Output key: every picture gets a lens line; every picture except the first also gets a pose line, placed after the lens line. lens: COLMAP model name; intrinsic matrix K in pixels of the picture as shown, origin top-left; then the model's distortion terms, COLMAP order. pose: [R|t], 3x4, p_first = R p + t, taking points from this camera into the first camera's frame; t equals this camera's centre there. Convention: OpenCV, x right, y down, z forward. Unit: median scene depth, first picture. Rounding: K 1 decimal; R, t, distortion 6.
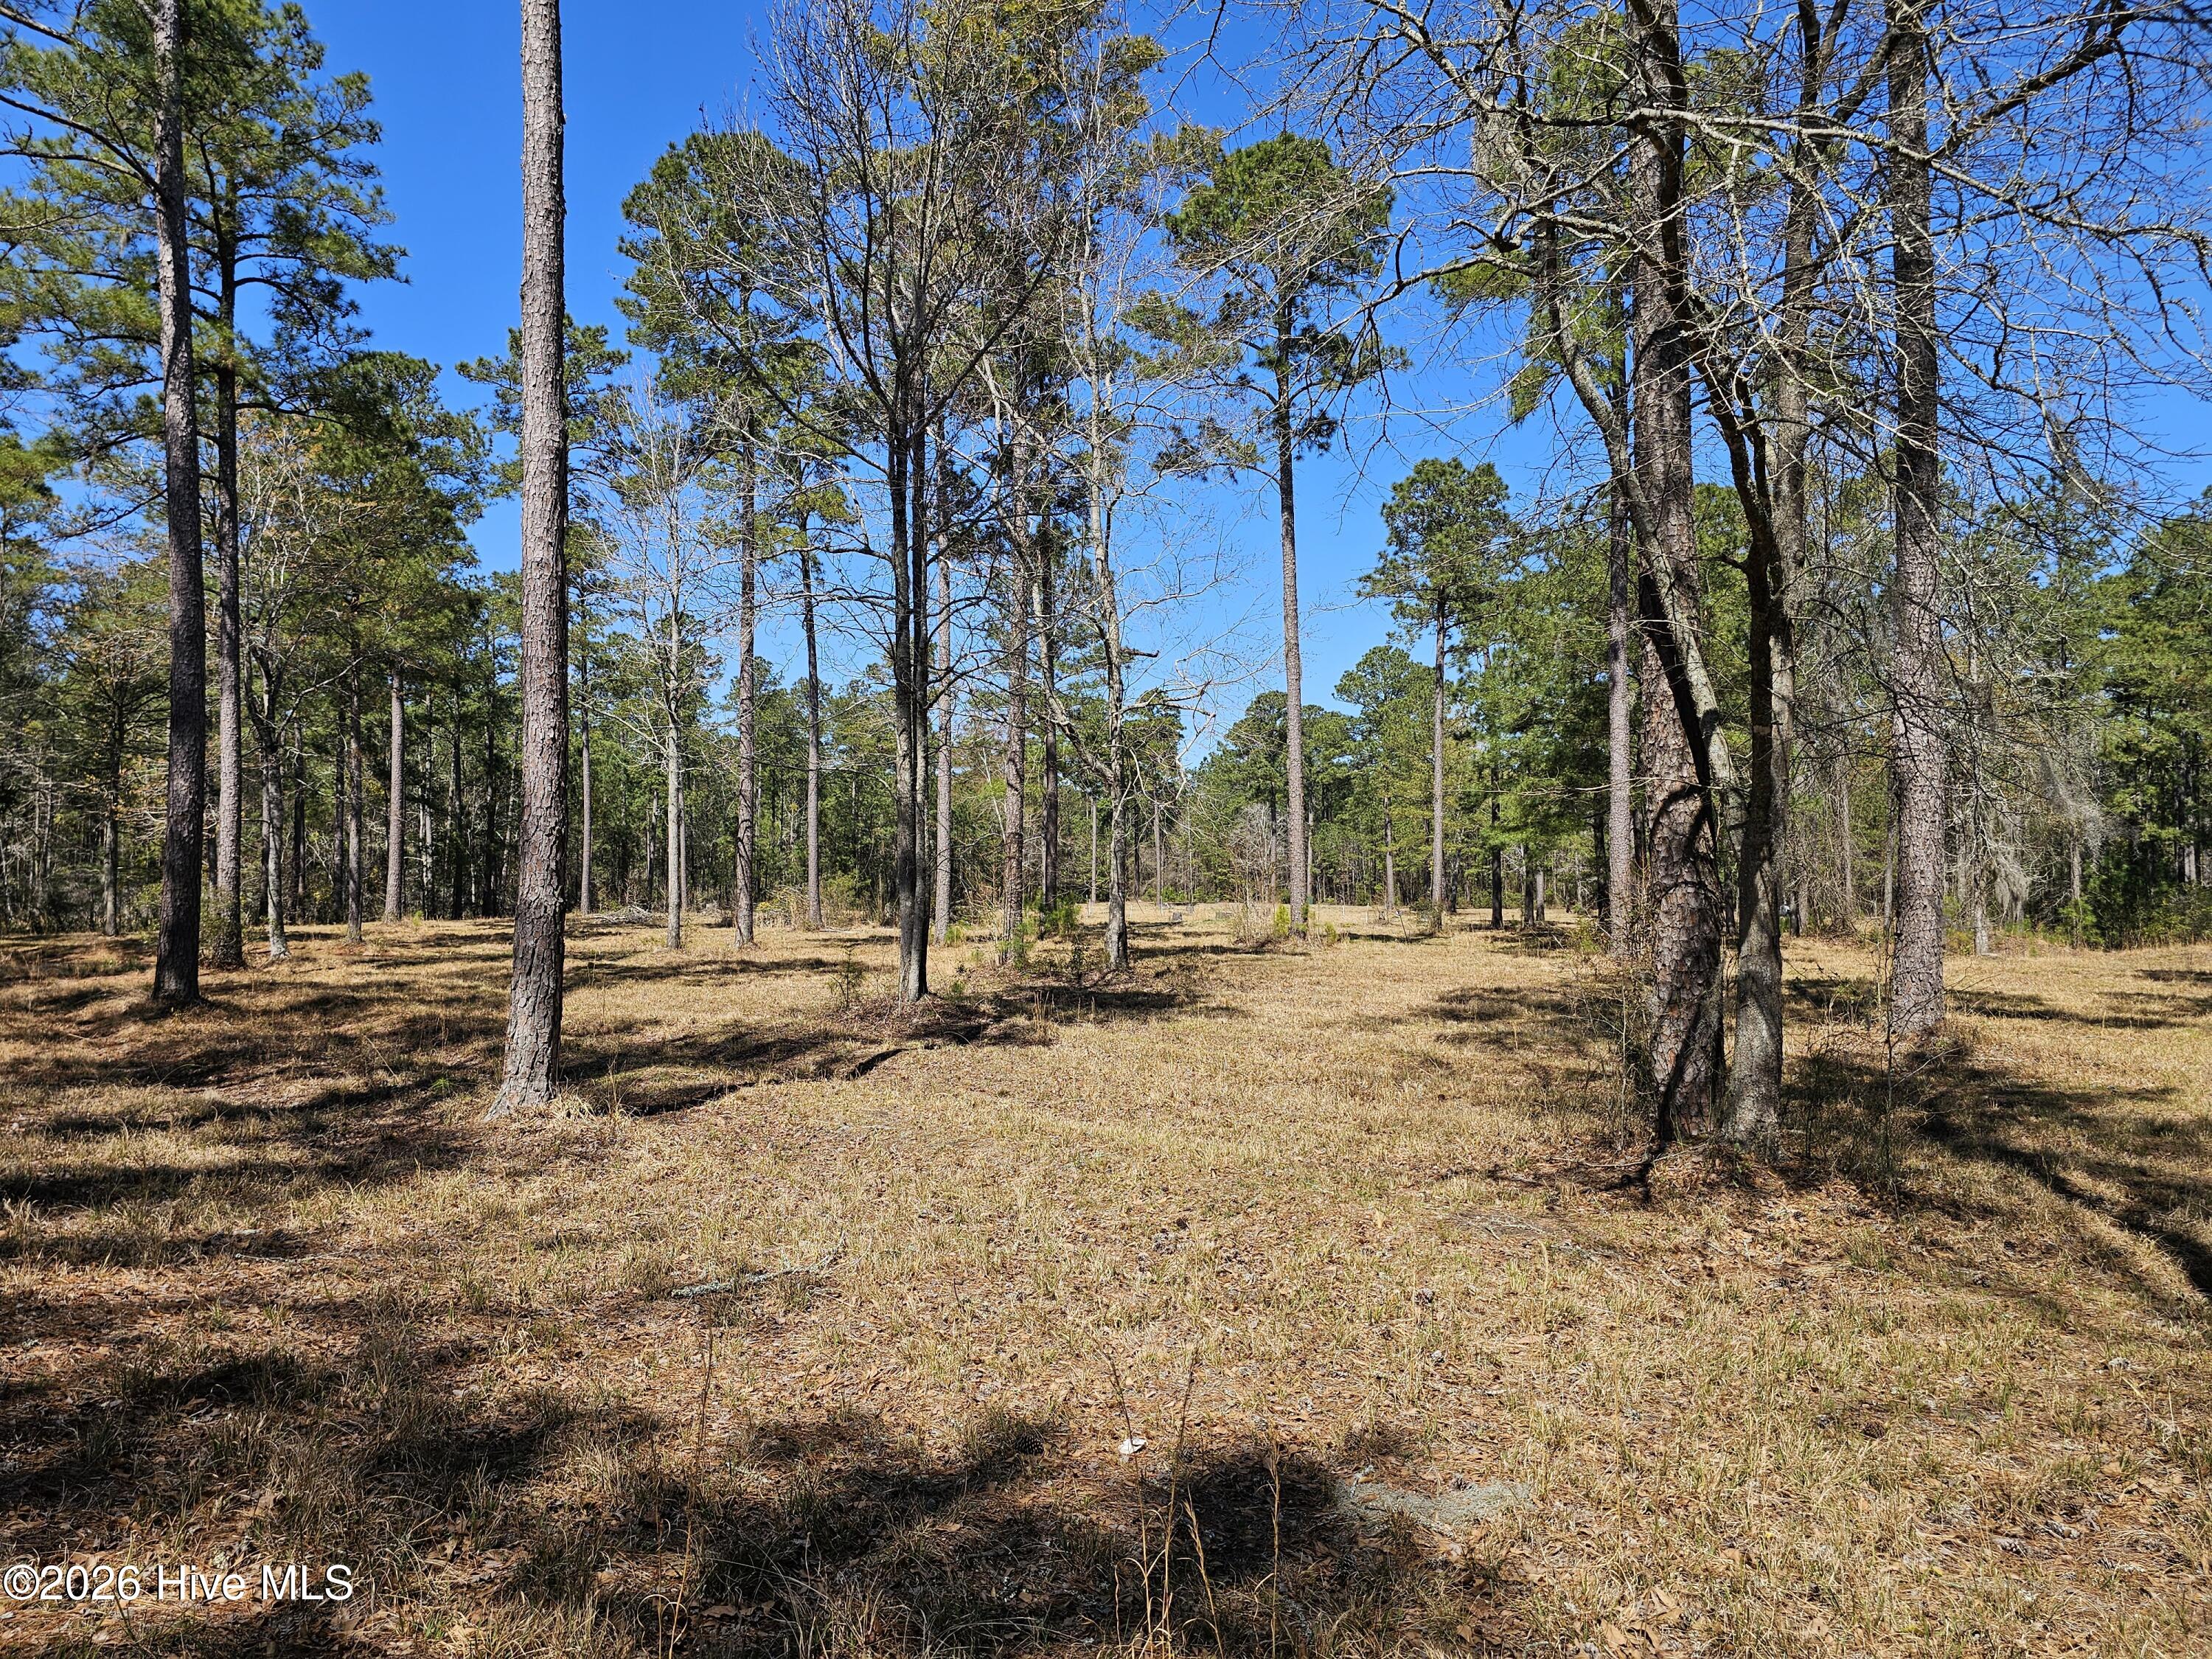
lens RADIAL K [[1456.7, 0, 1106.0], [0, 1456.7, 829.5], [0, 0, 1]] dist [-0.000554, -0.001320]
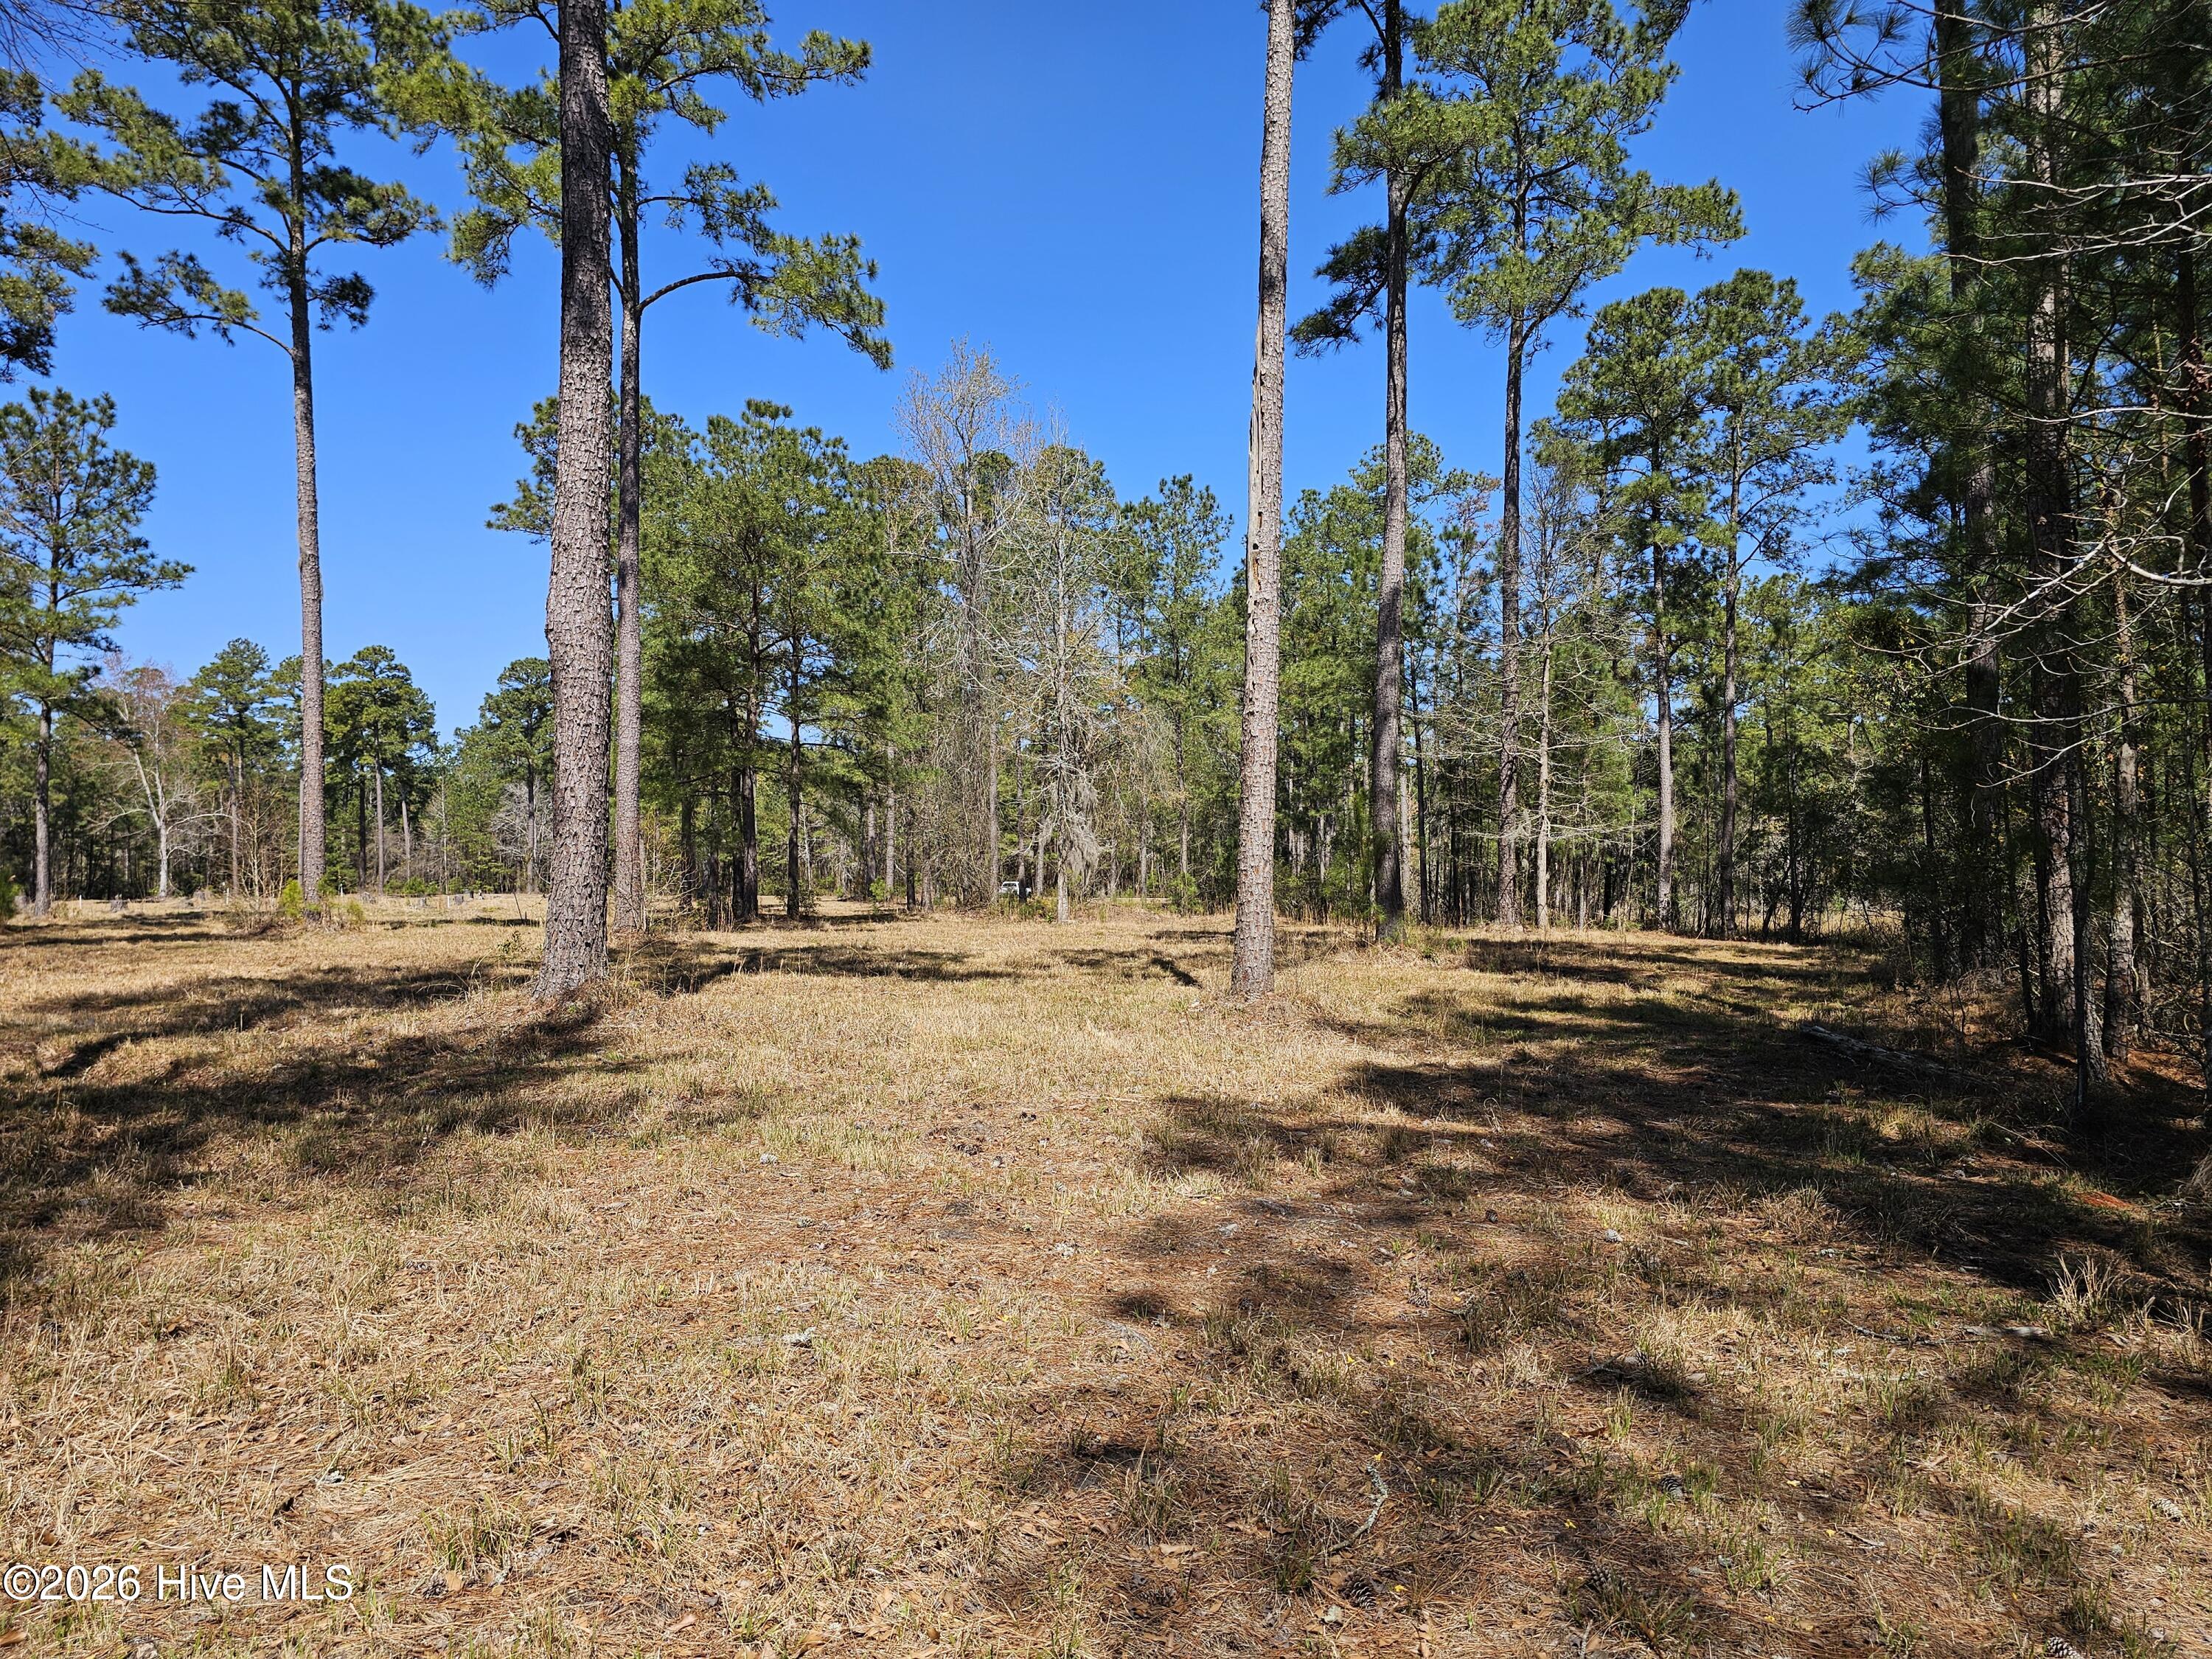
lens RADIAL K [[1456.7, 0, 1106.0], [0, 1456.7, 829.5], [0, 0, 1]] dist [-0.000554, -0.001320]
pose [[0.903988, 0.014208, 0.427321, 0.187435], [-0.015656, 0.999877, -0.000125, 0.020511], [-0.427270, -0.006577, 0.904100, 0.072258]]
